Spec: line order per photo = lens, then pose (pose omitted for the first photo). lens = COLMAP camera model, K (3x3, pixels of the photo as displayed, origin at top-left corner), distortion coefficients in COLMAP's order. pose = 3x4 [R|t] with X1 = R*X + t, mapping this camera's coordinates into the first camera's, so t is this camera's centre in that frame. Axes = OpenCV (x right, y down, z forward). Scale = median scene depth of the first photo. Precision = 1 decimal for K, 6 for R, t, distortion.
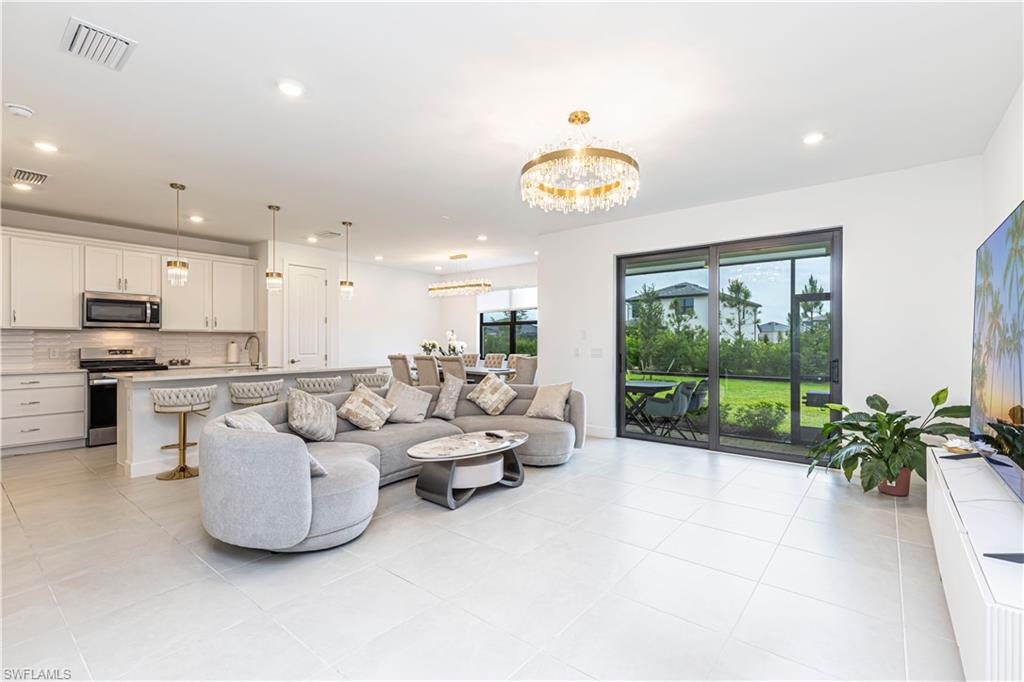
lens RADIAL K [[463.4, 0, 512.0], [0, 463.4, 341.0], [0, 0, 1]] dist [-0.000526, -0.000210]
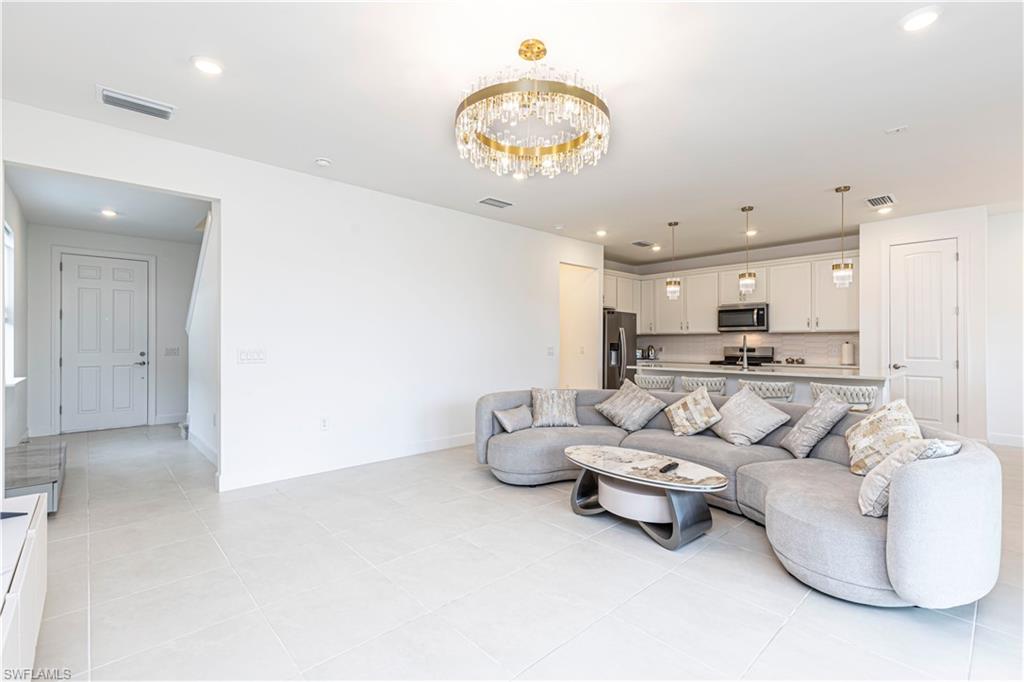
lens RADIAL K [[444.8, 0, 512.0], [0, 444.8, 341.0], [0, 0, 1]] dist [-0.000937, -0.000073]
pose [[-0.145079, -0.004564, -0.989410, 0.487731], [0.001101, 0.999988, -0.004774, 0.004282], [0.989420, -0.001782, -0.145072, 0.599428]]
